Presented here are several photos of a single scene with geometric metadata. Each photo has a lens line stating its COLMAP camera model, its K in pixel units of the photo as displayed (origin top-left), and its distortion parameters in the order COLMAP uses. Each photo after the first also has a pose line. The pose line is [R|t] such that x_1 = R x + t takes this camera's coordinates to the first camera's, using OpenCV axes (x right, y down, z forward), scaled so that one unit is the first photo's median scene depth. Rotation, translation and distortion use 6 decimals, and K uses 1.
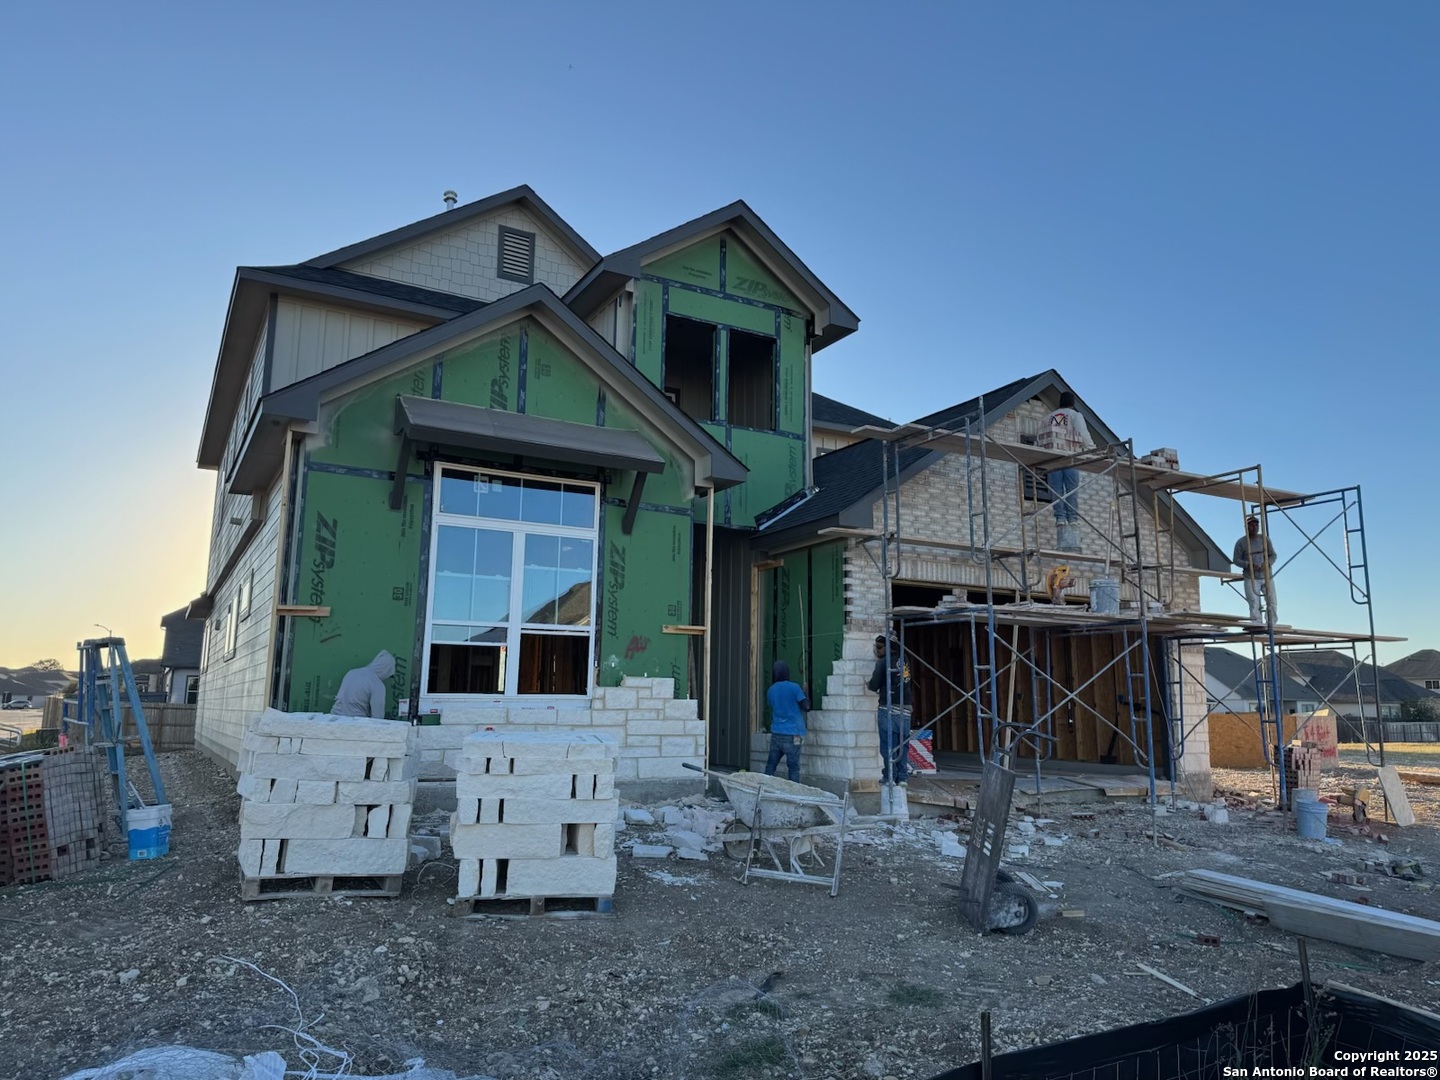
lens RADIAL K [[1005.0, 0, 725.8], [0, 1005.0, 534.9], [0, 0, 1]] dist [0.010386, -0.009994]
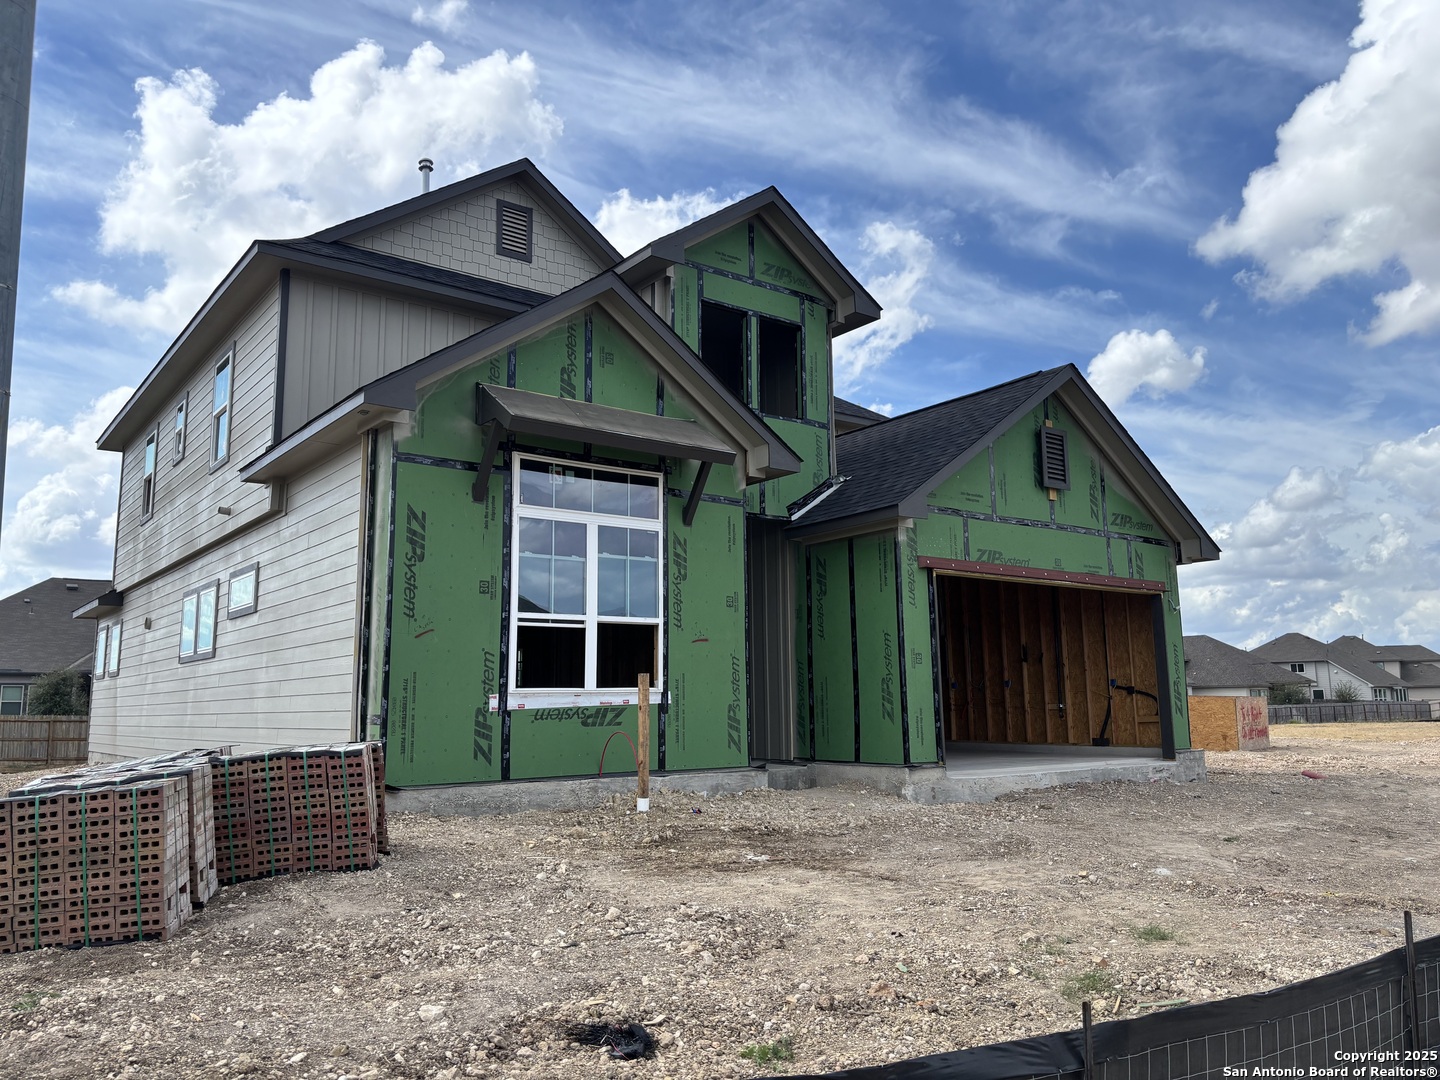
lens RADIAL K [[1083.4, 0, 716.9], [0, 1083.4, 539.9], [0, 0, 1]] dist [-0.008207, 0.005348]
pose [[0.992971, -0.004164, 0.118284, -0.193790], [0.001949, 0.999821, 0.018837, -0.006137], [-0.118342, -0.018474, 0.992801, -0.062816]]
